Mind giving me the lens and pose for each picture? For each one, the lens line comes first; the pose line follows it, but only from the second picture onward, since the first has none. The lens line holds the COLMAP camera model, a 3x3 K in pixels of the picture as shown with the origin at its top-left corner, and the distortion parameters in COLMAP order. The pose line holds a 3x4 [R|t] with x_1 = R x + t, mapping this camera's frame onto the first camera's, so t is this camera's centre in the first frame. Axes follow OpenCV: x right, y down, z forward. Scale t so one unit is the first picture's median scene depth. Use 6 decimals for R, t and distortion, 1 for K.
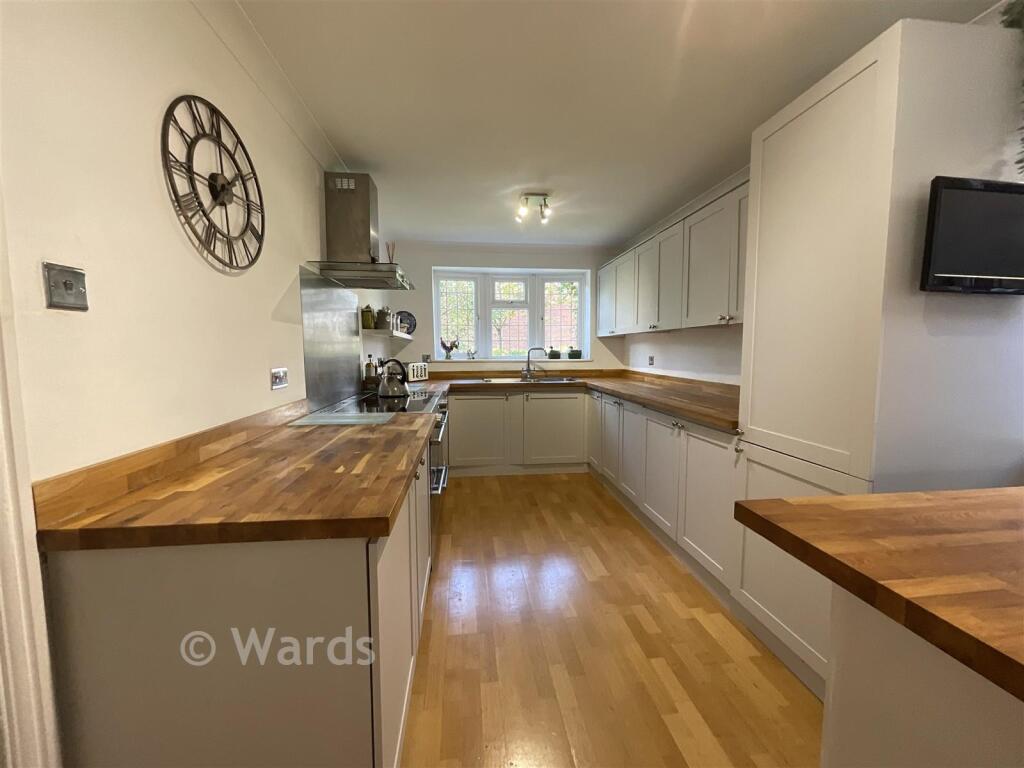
lens RADIAL K [[416.6, 0, 511.4], [0, 416.6, 384.7], [0, 0, 1]] dist [-0.010059, -0.000118]
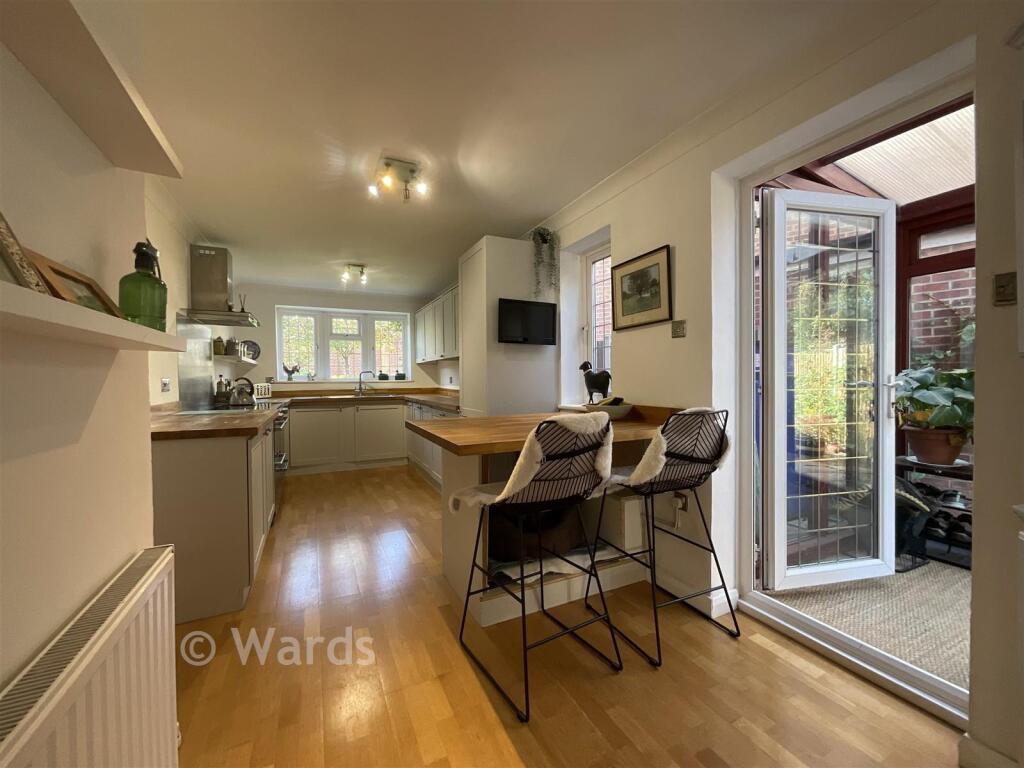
lens RADIAL K [[416.6, 0, 514.0], [0, 416.6, 386.5], [0, 0, 1]] dist [-0.010059, -0.000118]
pose [[0.943877, -0.012240, 0.330069, 0.071348], [0.033386, 0.997730, -0.058475, 0.053573], [-0.328605, 0.066213, 0.942144, -0.391667]]
